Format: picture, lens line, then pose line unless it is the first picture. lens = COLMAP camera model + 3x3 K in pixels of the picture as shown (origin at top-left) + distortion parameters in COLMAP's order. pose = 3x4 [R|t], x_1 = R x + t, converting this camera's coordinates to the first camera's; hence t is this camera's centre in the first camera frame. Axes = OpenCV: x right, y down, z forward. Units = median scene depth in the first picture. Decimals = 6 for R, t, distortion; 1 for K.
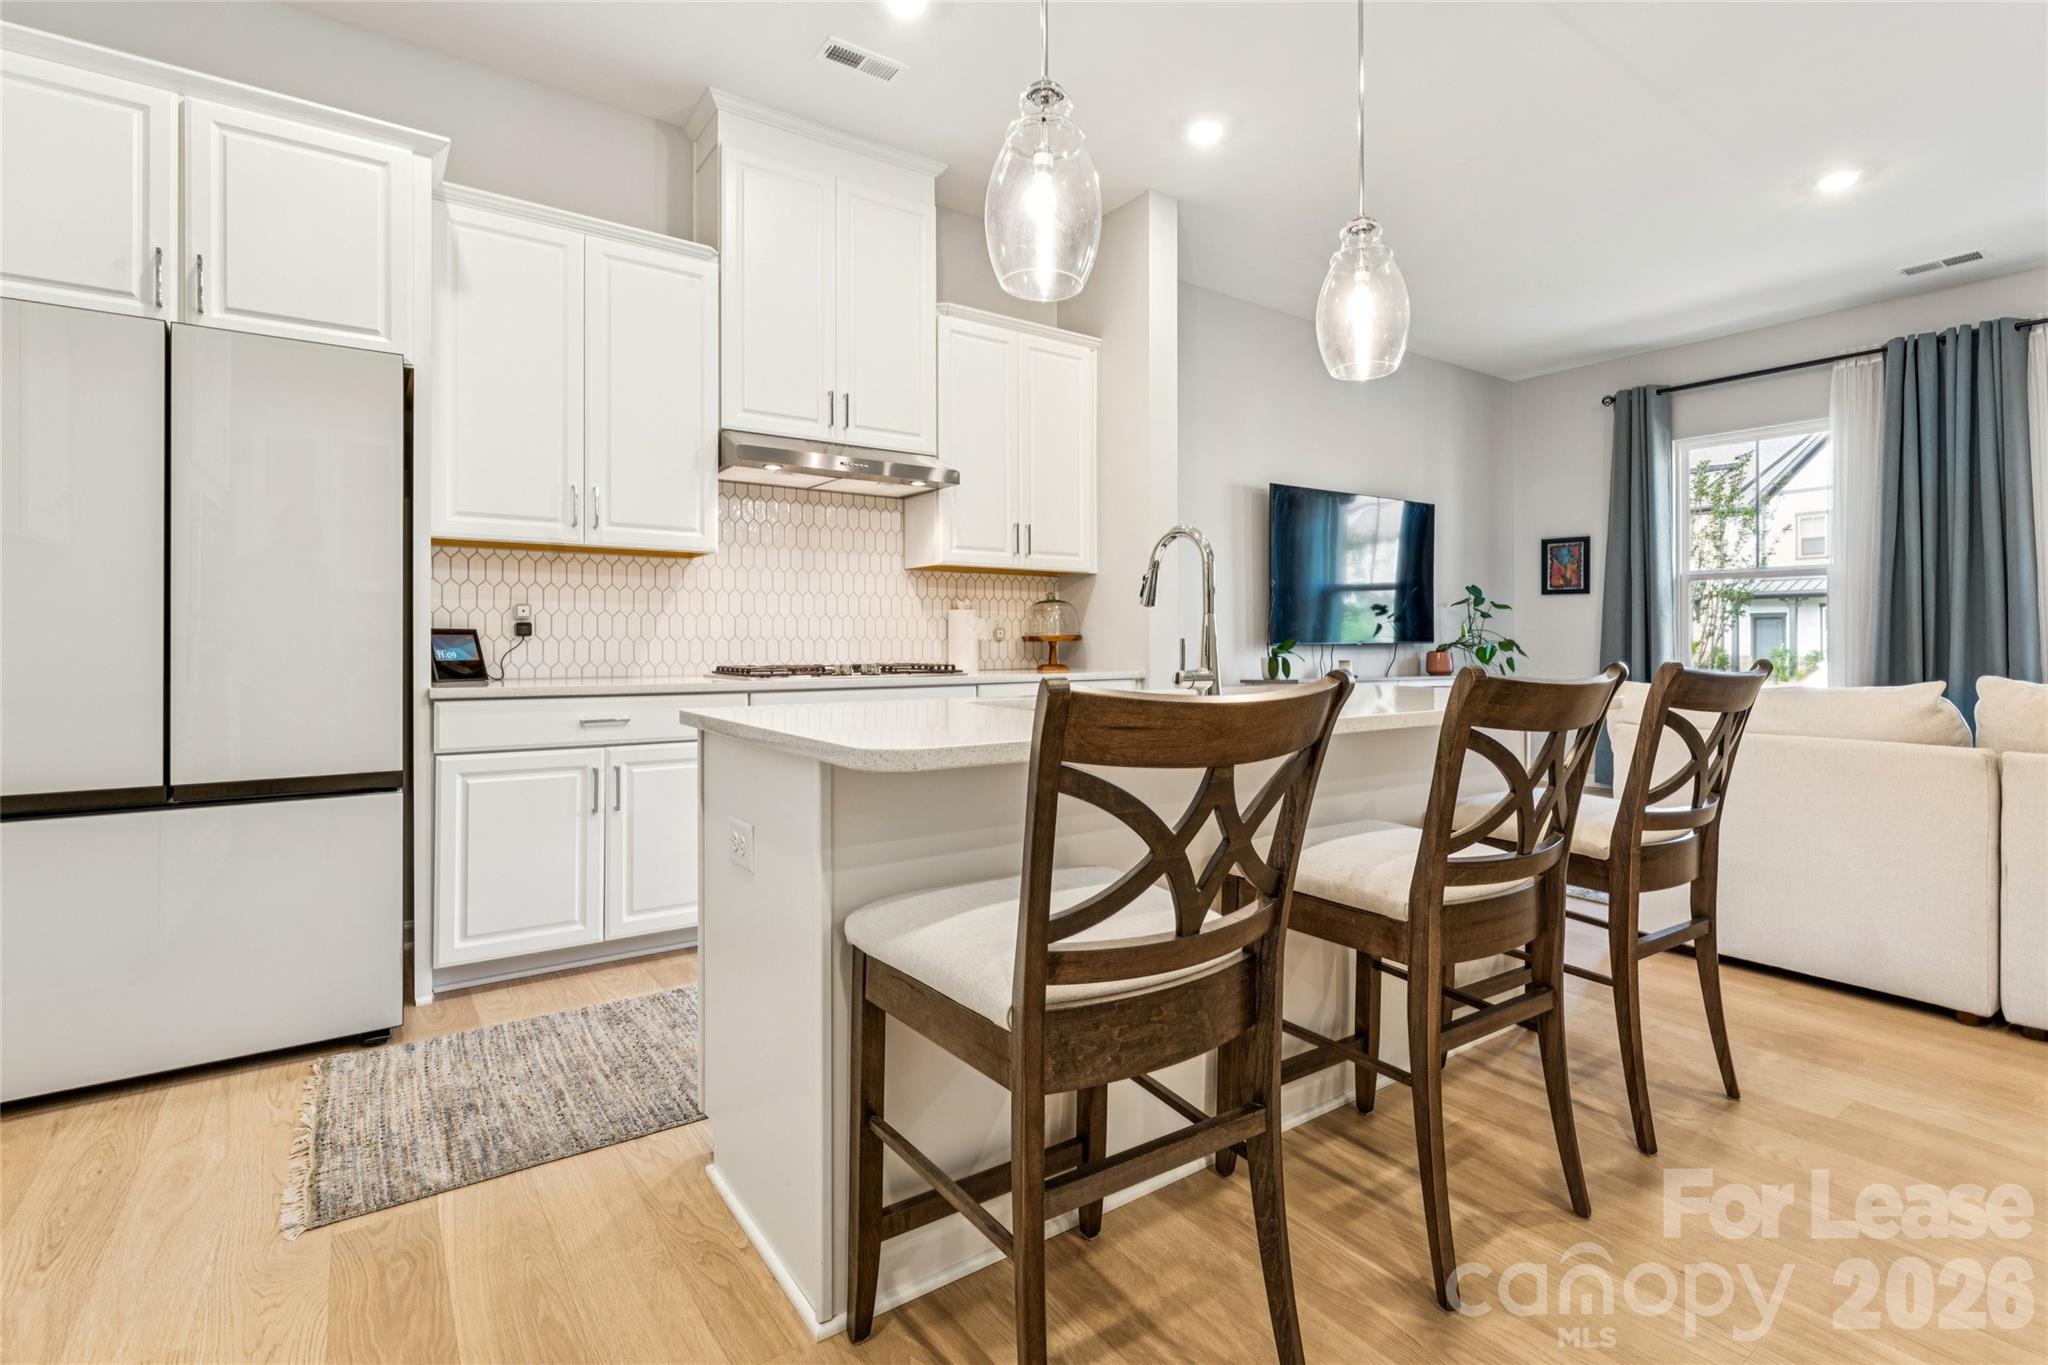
lens RADIAL K [[950.8, 0, 1029.8], [0, 950.8, 662.1], [0, 0, 1]] dist [-0.003441, -0.000238]
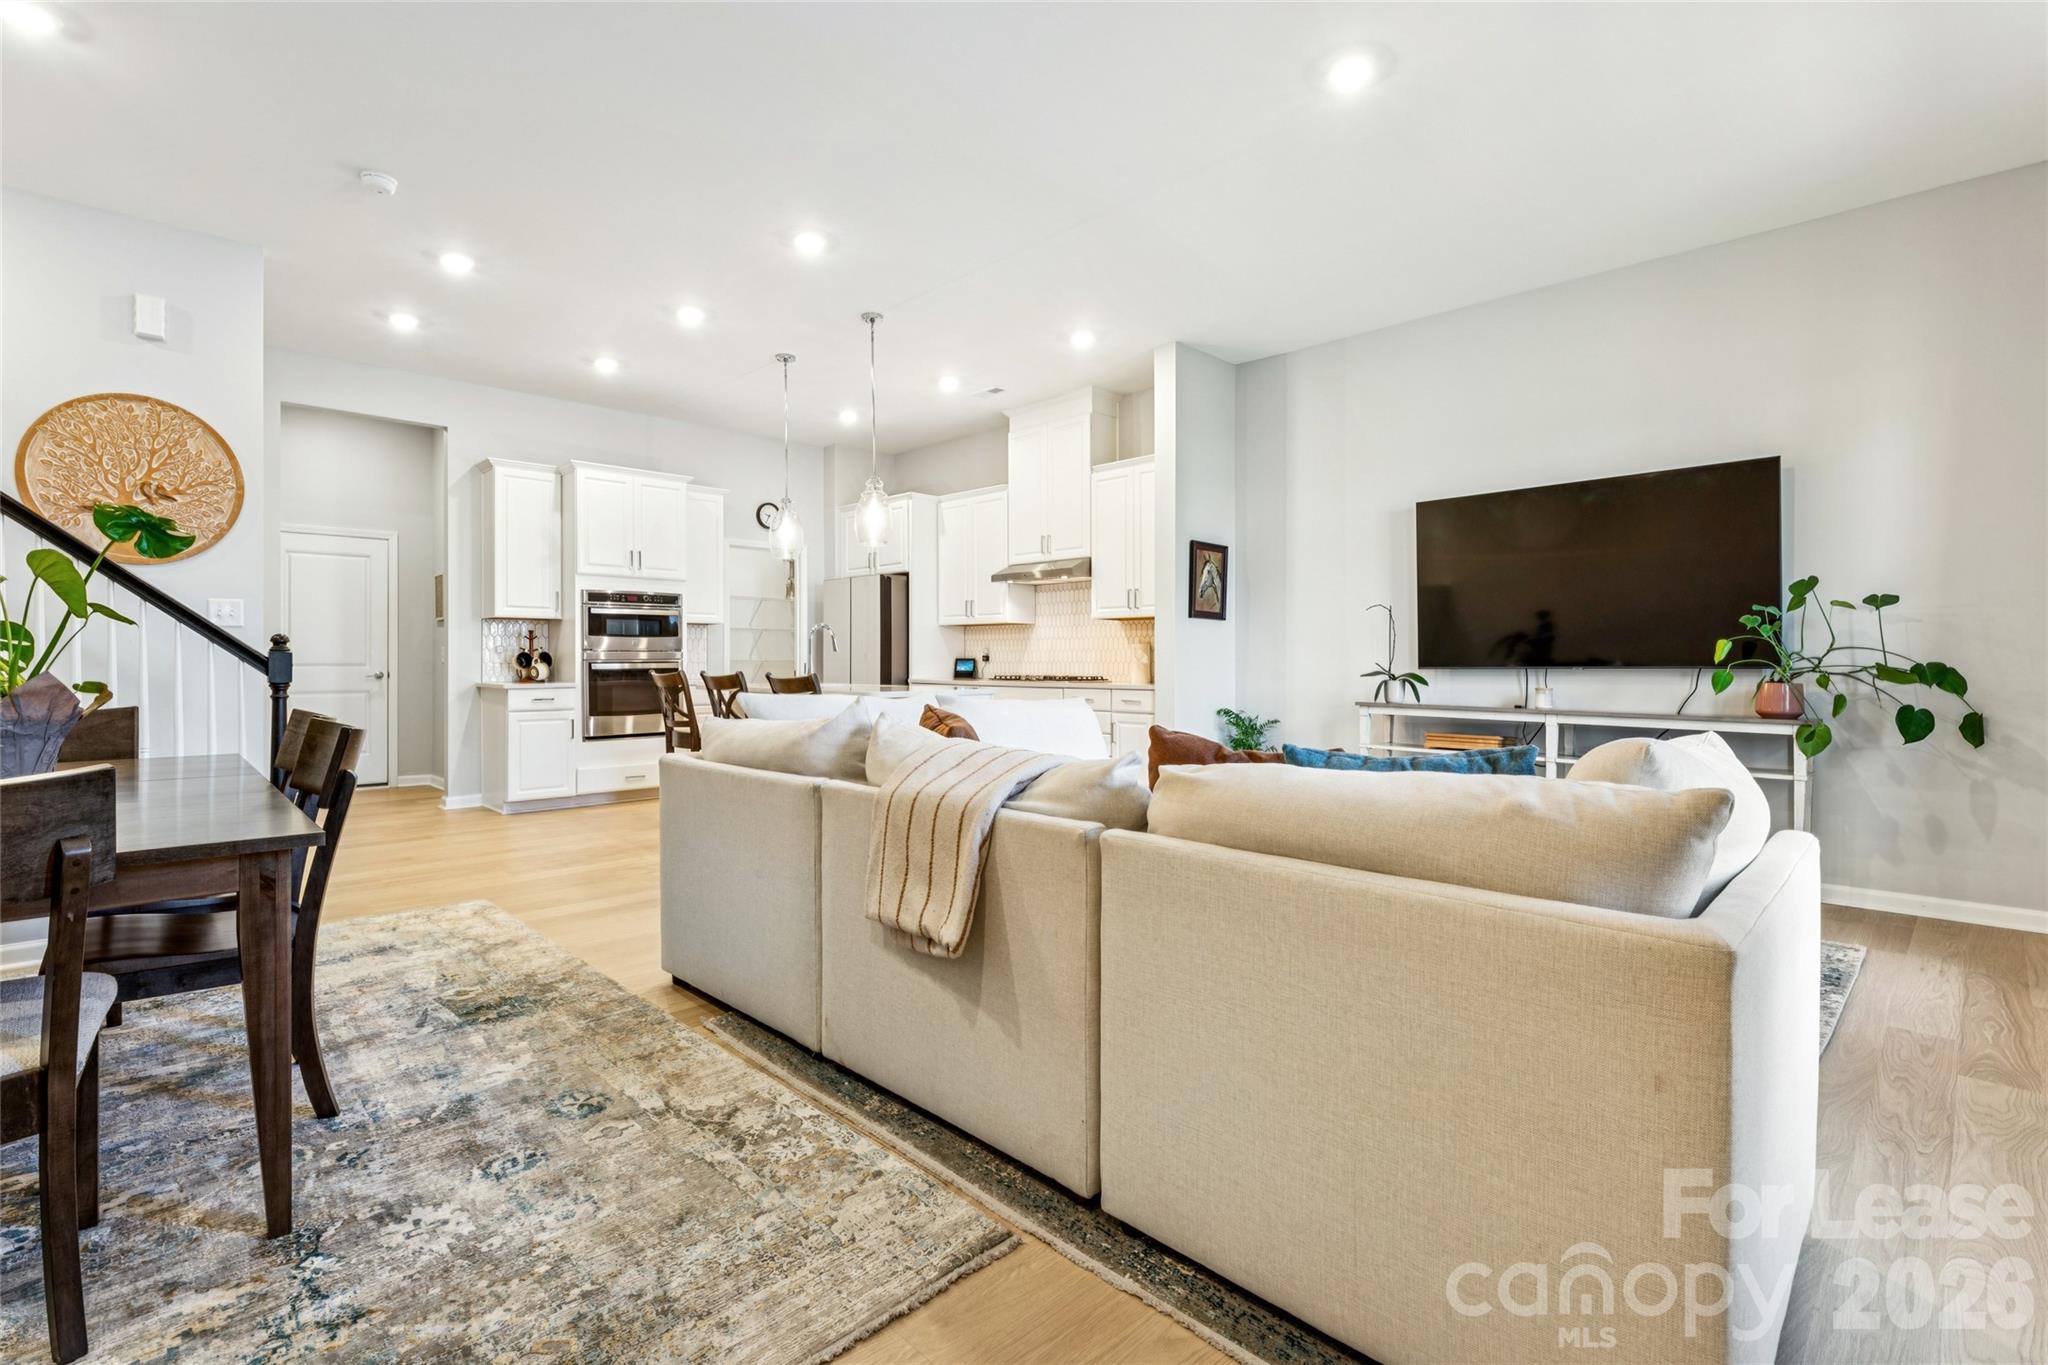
lens RADIAL K [[927.4, 0, 1024.0], [0, 927.4, 682.5], [0, 0, 1]] dist [-0.048782, 0.000126]
pose [[0.158411, 0.021106, -0.987148, 2.325170], [-0.019425, 0.999645, 0.018256, -0.022698], [0.987182, 0.016283, 0.158764, 0.917557]]
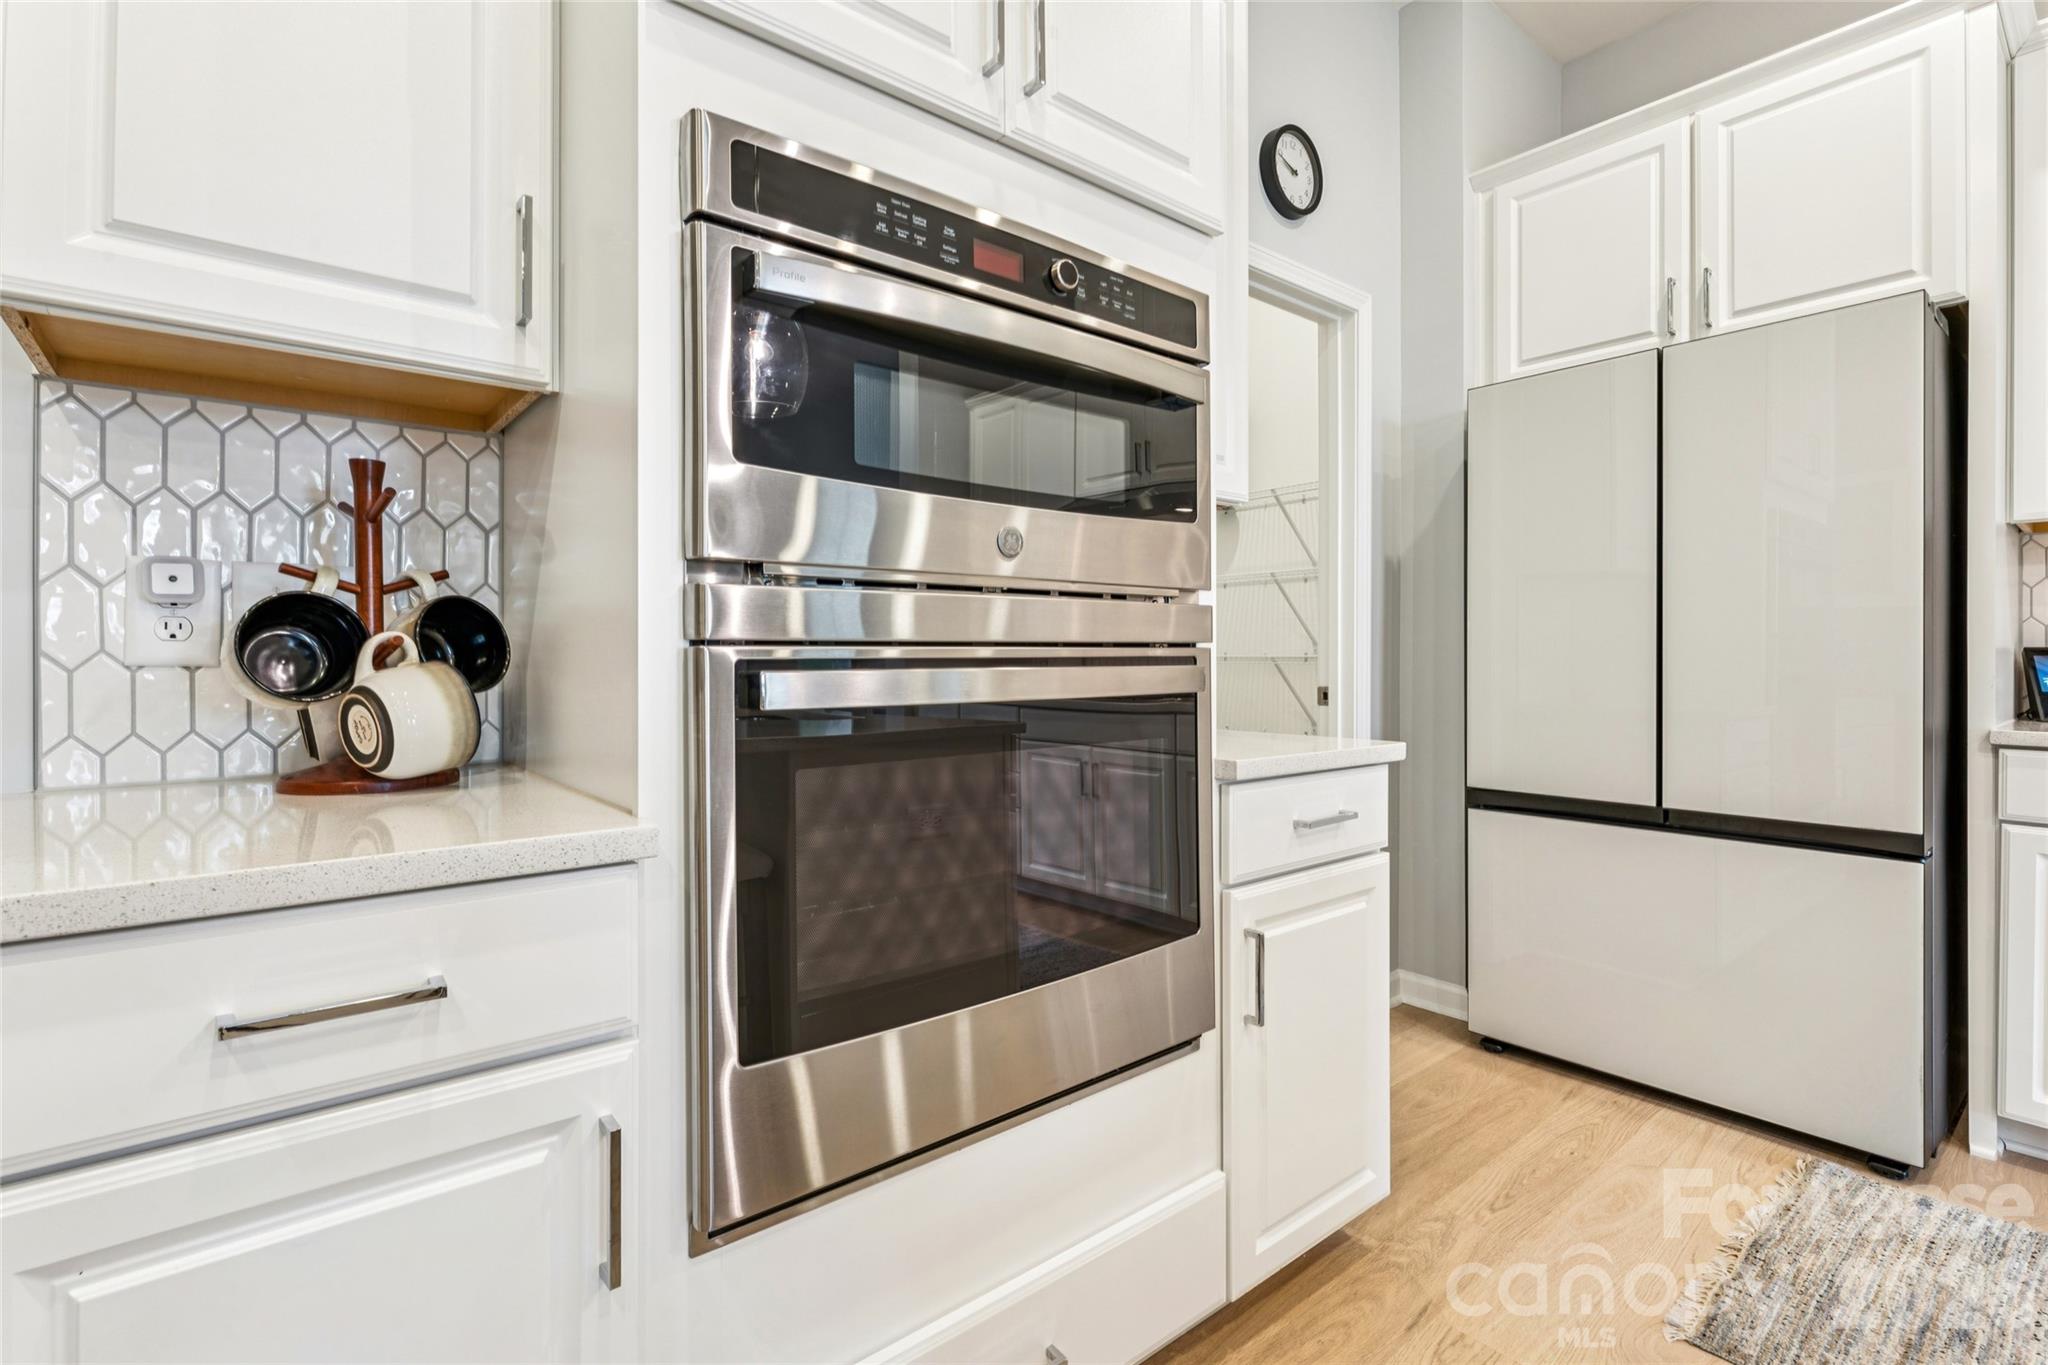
lens RADIAL K [[950.8, 0, 1029.8], [0, 950.8, 662.1], [0, 0, 1]] dist [-0.003441, -0.000238]
pose [[0.071612, 0.002681, -0.997429, 0.046418], [-0.018774, 0.999823, 0.001340, -0.012078], [0.997256, 0.018630, 0.071650, 0.233551]]
